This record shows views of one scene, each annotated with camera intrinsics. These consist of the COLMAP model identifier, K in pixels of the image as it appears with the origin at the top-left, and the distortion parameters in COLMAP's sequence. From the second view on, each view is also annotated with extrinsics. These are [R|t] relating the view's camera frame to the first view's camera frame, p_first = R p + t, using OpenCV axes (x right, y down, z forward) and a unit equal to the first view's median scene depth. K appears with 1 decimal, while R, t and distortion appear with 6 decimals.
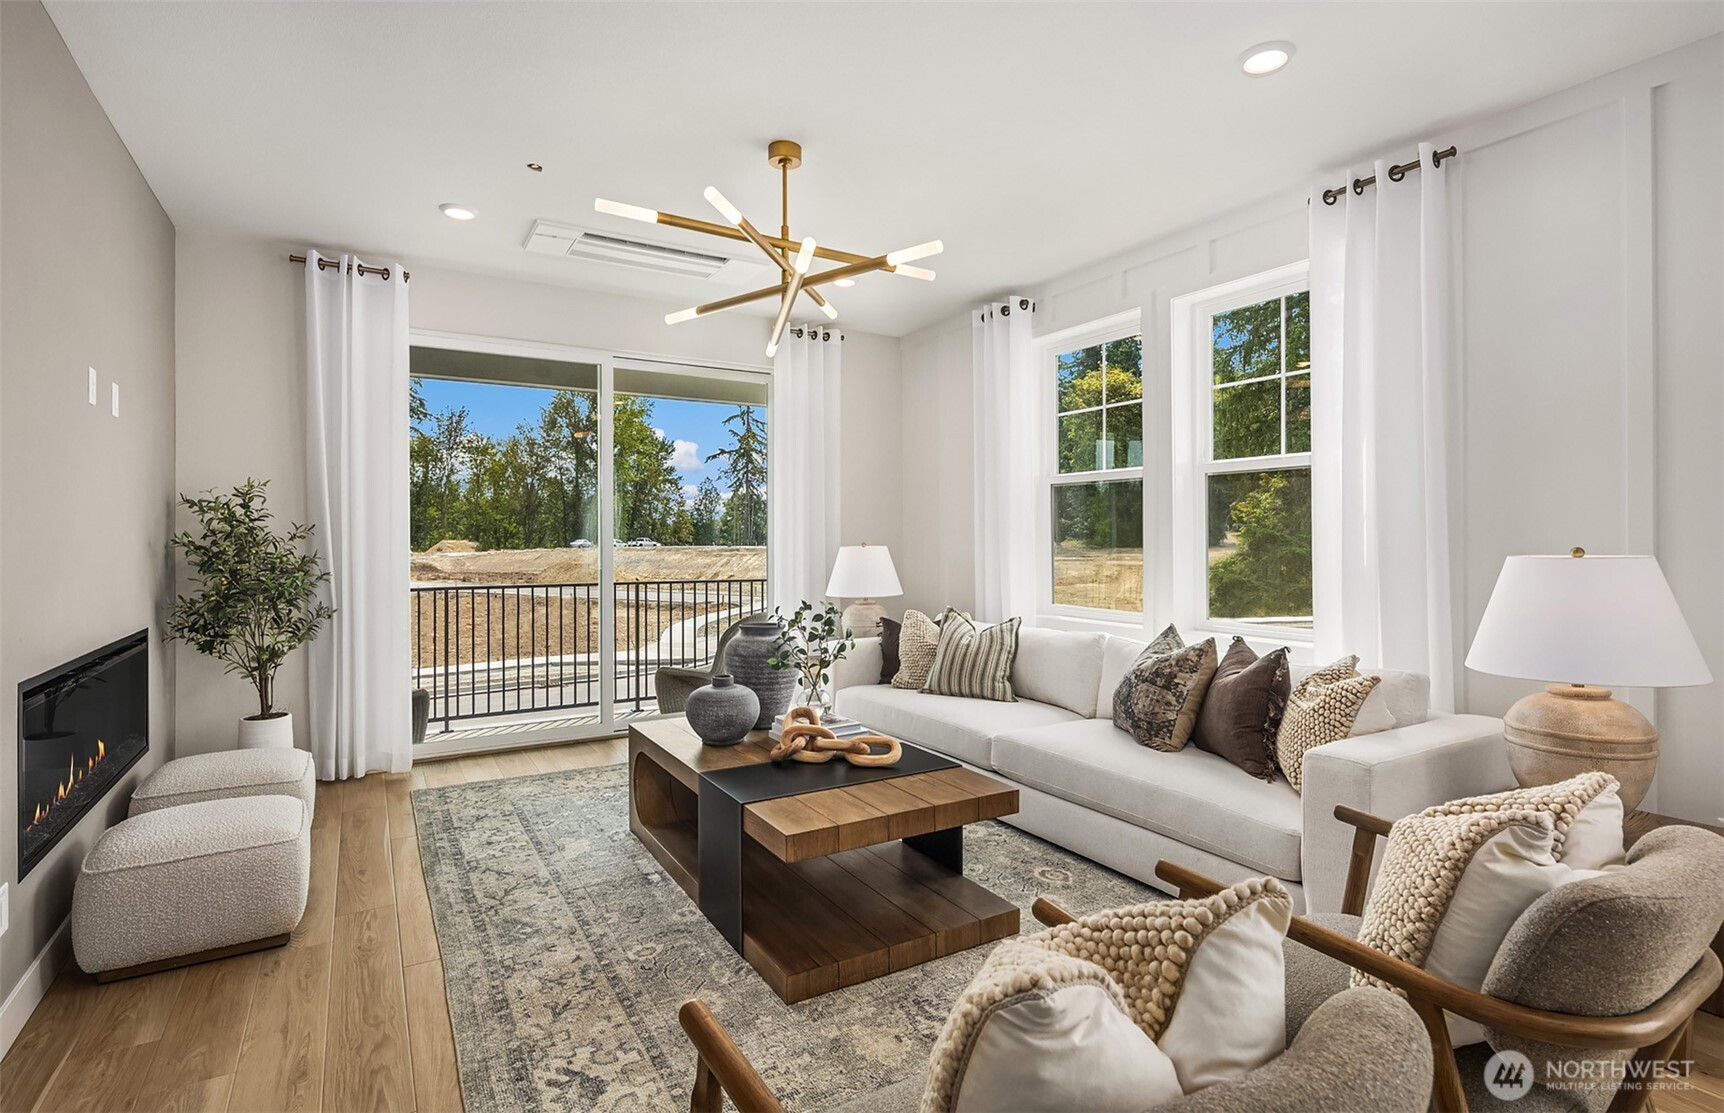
lens RADIAL K [[835.7, 0, 872.4], [0, 835.7, 550.2], [0, 0, 1]] dist [-0.002550, 0.000234]
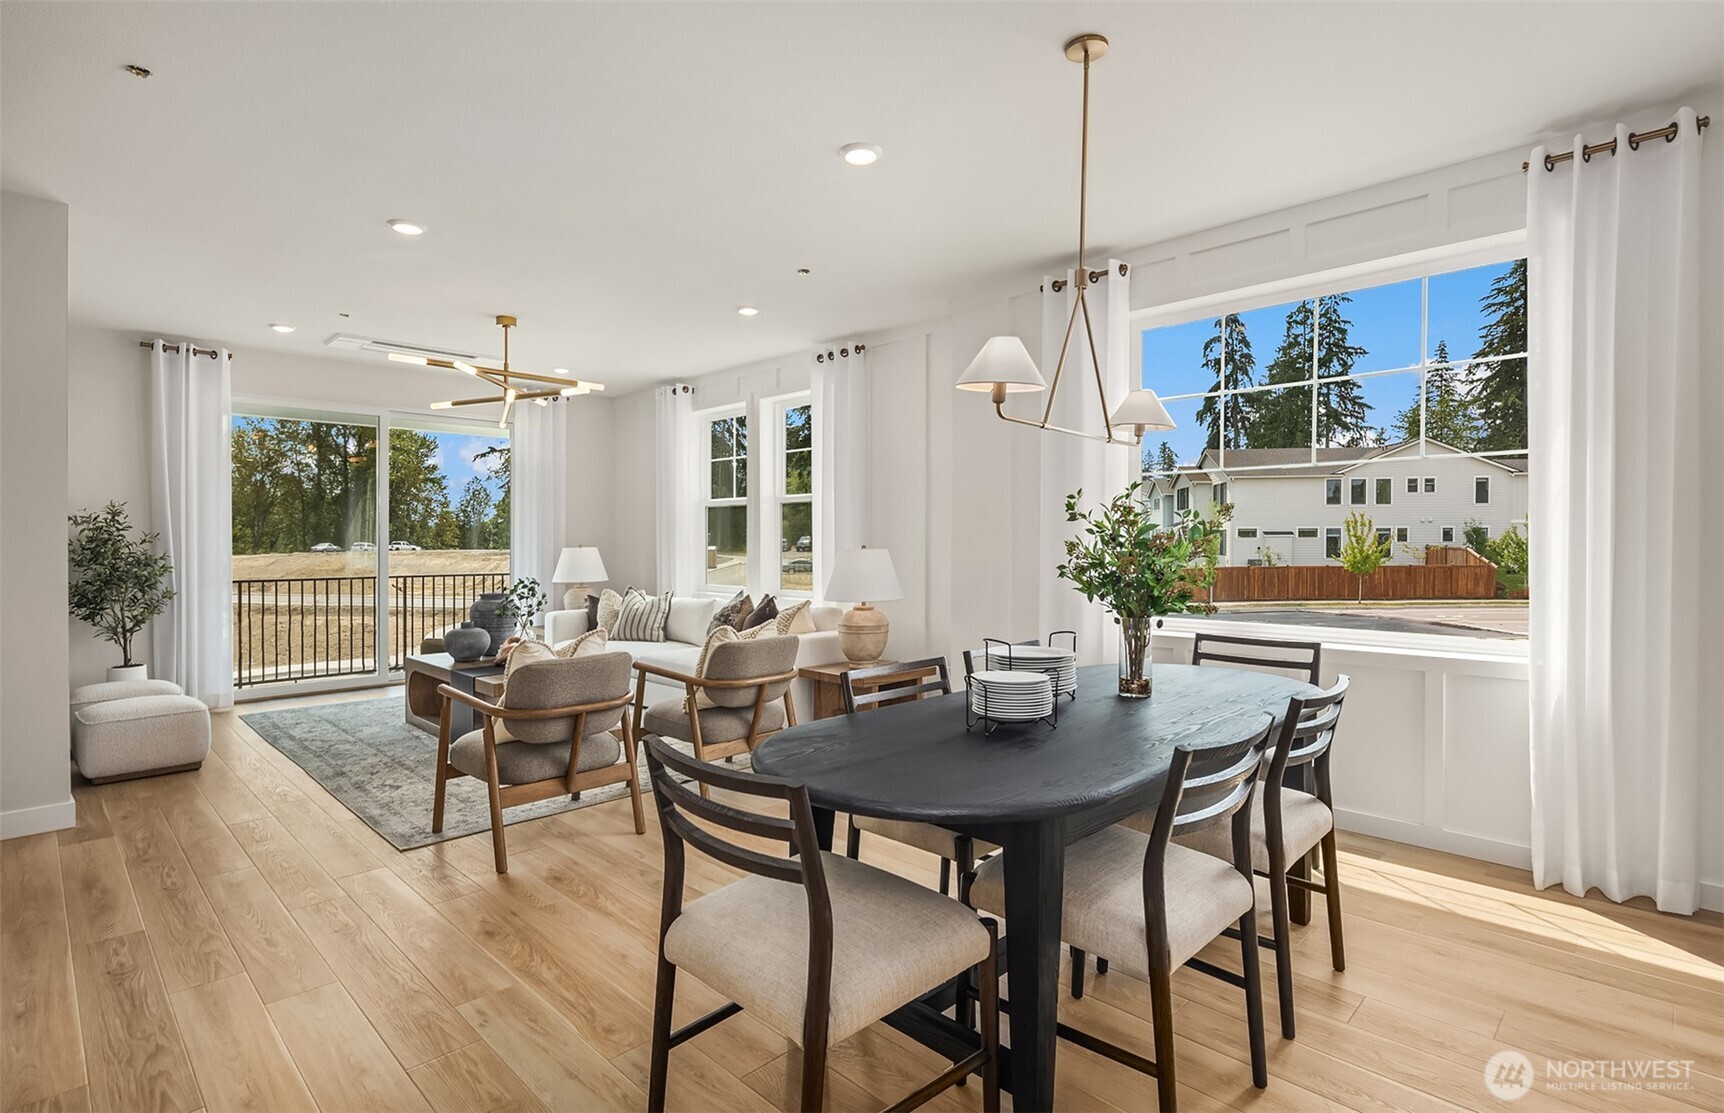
lens RADIAL K [[835.7, 0, 860.8], [0, 835.7, 540.7], [0, 0, 1]] dist [-0.002550, 0.000234]
pose [[0.972045, -0.001040, 0.234794, 0.152038], [0.004598, 0.999883, -0.014608, 0.008963], [-0.234752, 0.015279, 0.971935, -0.639825]]
